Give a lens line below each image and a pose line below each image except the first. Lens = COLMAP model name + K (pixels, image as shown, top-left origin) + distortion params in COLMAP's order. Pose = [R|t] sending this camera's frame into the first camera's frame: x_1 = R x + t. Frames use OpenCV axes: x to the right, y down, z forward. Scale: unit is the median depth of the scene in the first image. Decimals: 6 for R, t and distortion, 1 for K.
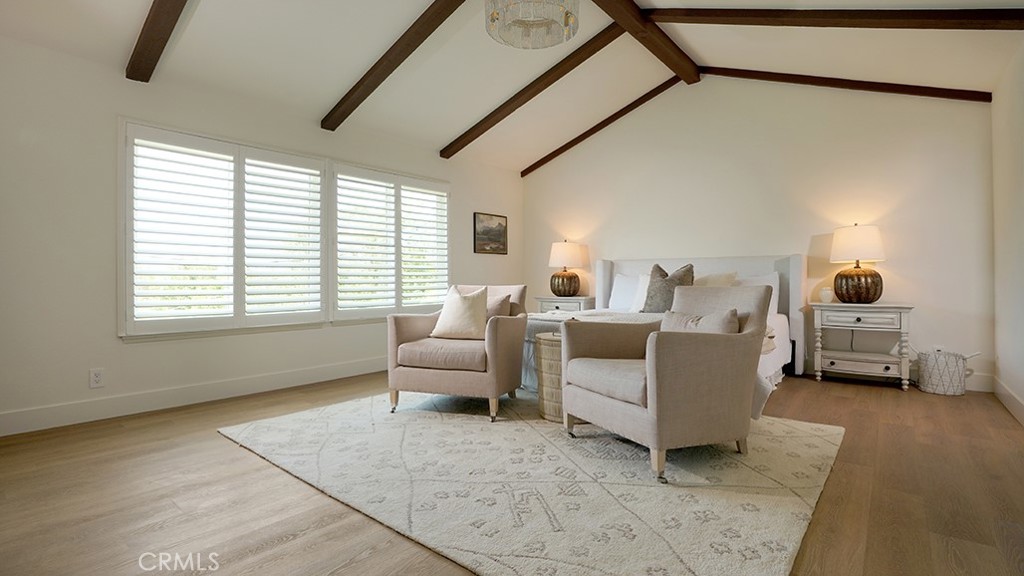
lens RADIAL K [[481.3, 0, 515.1], [0, 481.3, 282.6], [0, 0, 1]] dist [-0.044647, 0.003854]
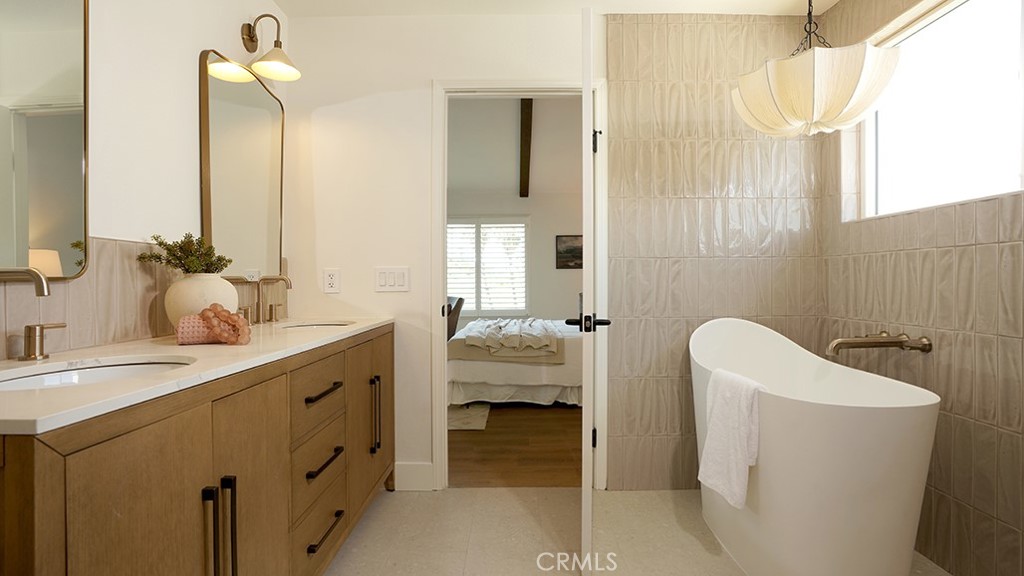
lens RADIAL K [[481.3, 0, 513.6], [0, 481.3, 282.9], [0, 0, 1]] dist [-0.044647, 0.003854]
pose [[0.629394, 0.010116, -0.777021, 0.998129], [-0.003302, 0.999941, 0.010344, -0.047594], [0.777080, -0.003945, 0.629390, 0.180615]]
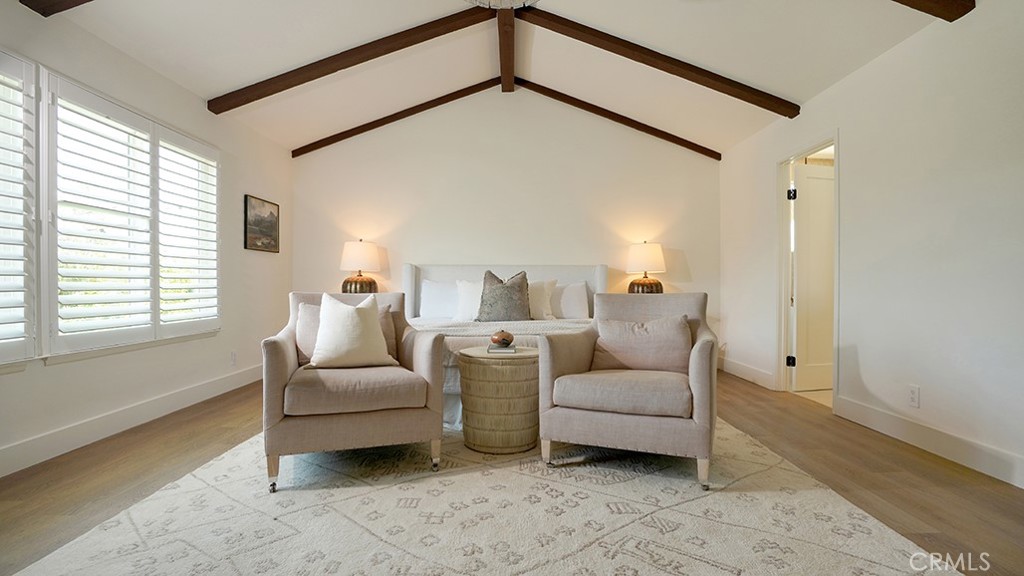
lens RADIAL K [[481.3, 0, 514.0], [0, 481.3, 292.1], [0, 0, 1]] dist [-0.044647, 0.003854]
pose [[0.775914, -0.001324, 0.630837, -0.280465], [-0.002665, 0.999982, 0.005376, -0.000115], [-0.630833, -0.005852, 0.775897, 0.213413]]
